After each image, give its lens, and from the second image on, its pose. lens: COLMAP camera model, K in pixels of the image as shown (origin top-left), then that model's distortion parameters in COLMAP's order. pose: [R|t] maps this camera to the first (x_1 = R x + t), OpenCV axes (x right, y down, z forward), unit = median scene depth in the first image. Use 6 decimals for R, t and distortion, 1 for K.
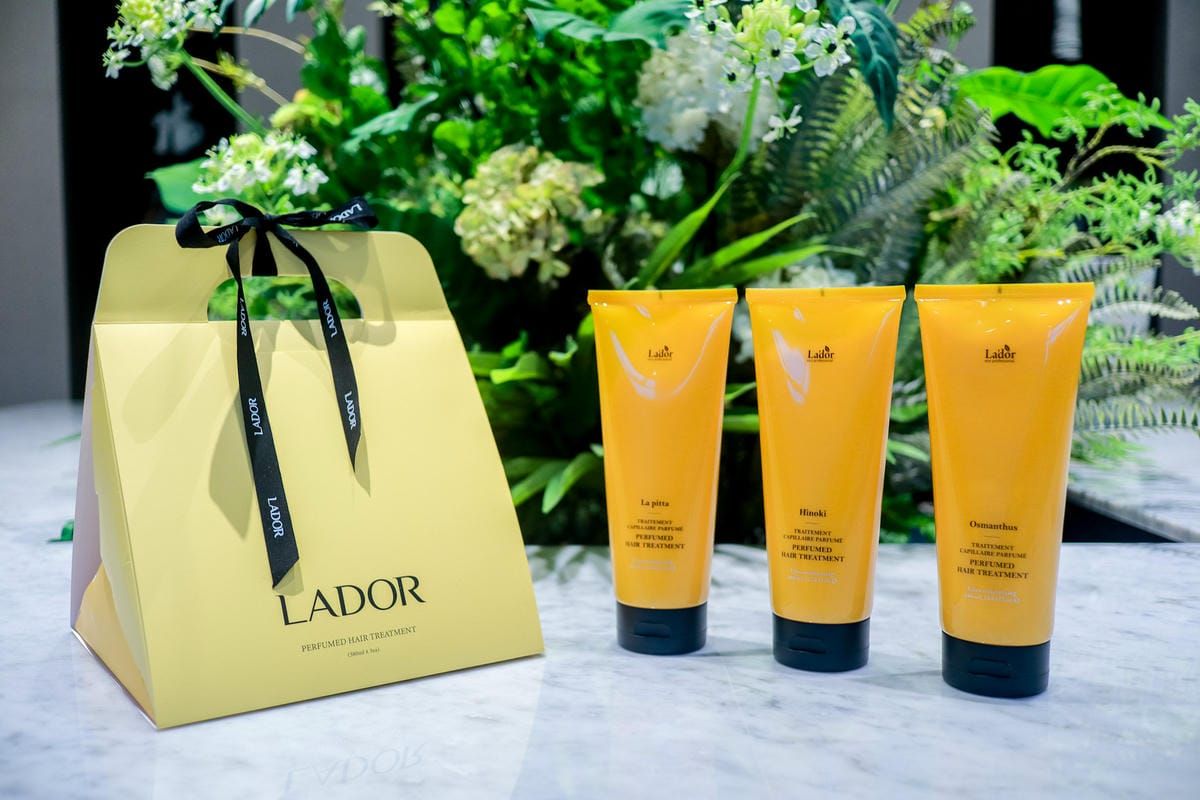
lens RADIAL K [[1156.2, 0, 602.2], [0, 1156.2, 400.7], [0, 0, 1]] dist [0.011642, 0.000000]
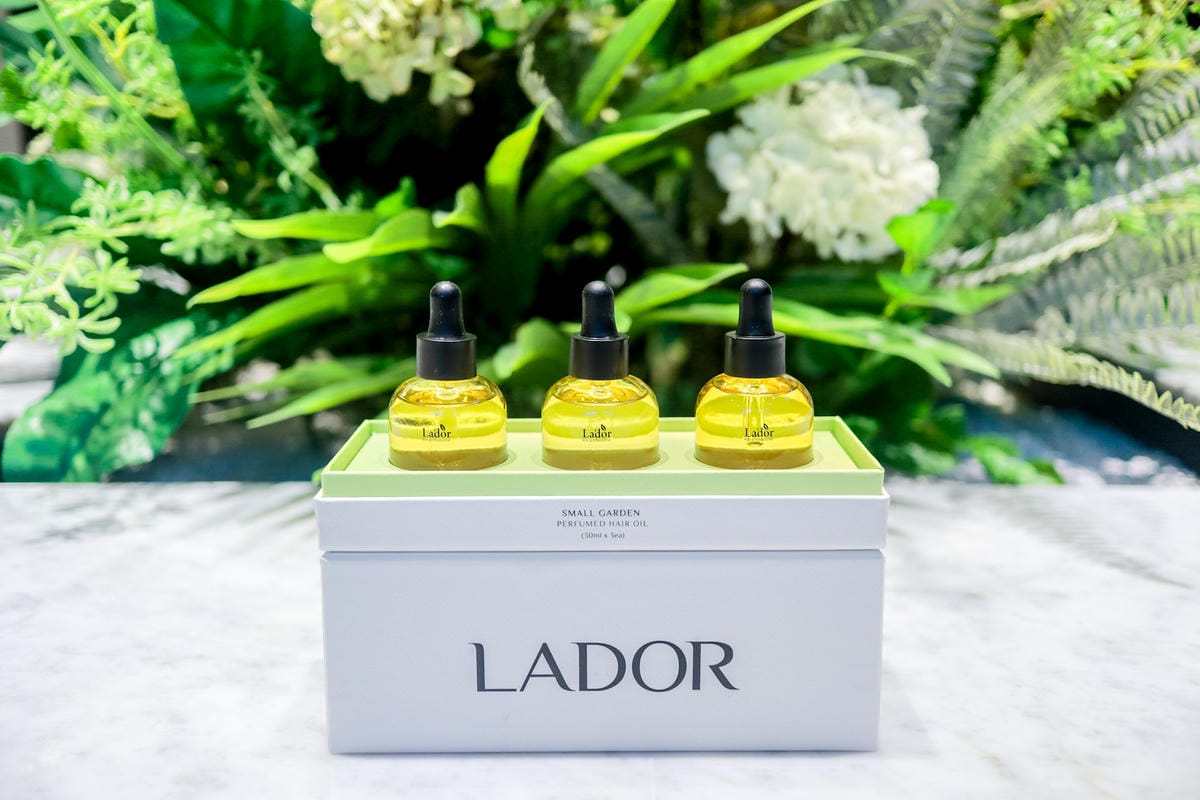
lens RADIAL K [[1156.2, 0, 588.3], [0, 1156.2, 394.5], [0, 0, 1]] dist [0.011642, 0.000000]
pose [[0.999594, 0.009589, -0.026846, 0.054910], [-0.005668, 0.989778, 0.142501, -0.029320], [0.027938, -0.142291, 0.989431, 0.289587]]
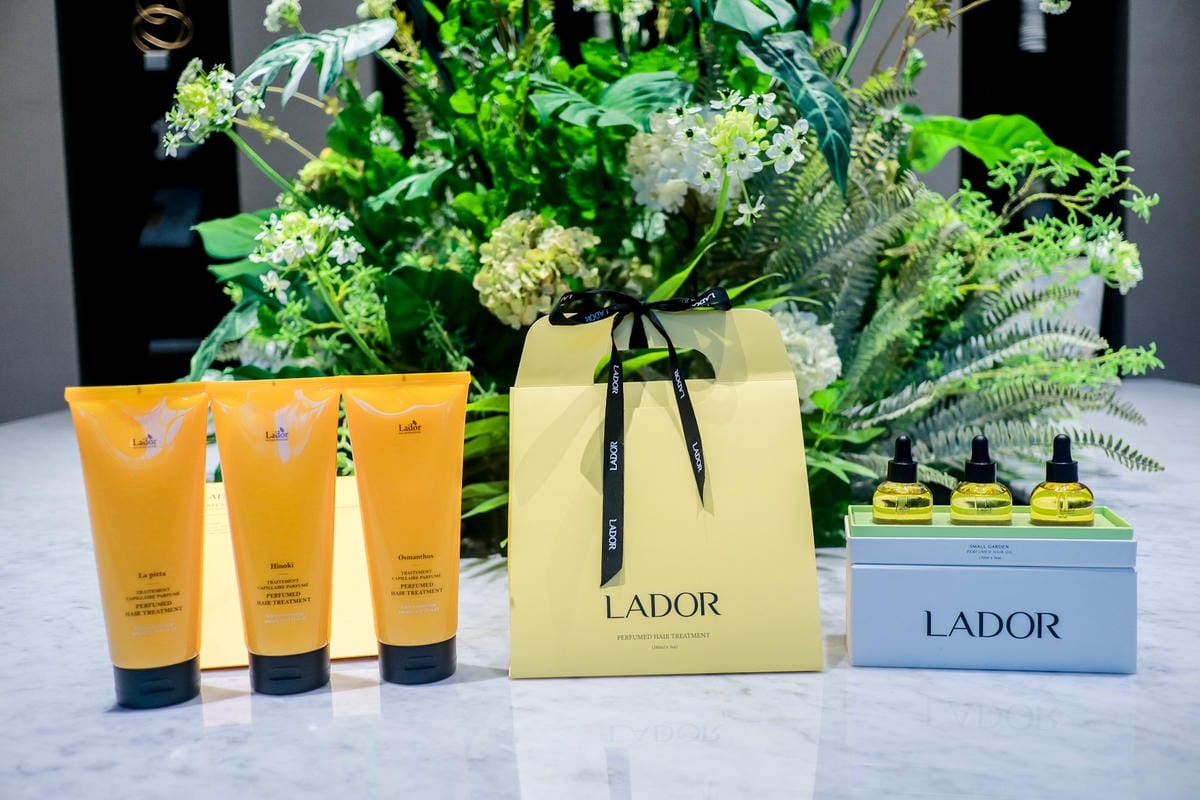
lens RADIAL K [[1156.2, 0, 608.9], [0, 1156.2, 391.0], [0, 0, 1]] dist [0.011642, 0.000000]
pose [[0.999666, -0.019025, 0.017505, -0.012348], [0.018776, 0.999722, 0.014269, -0.054523], [-0.017771, -0.013935, 0.999745, -0.163990]]
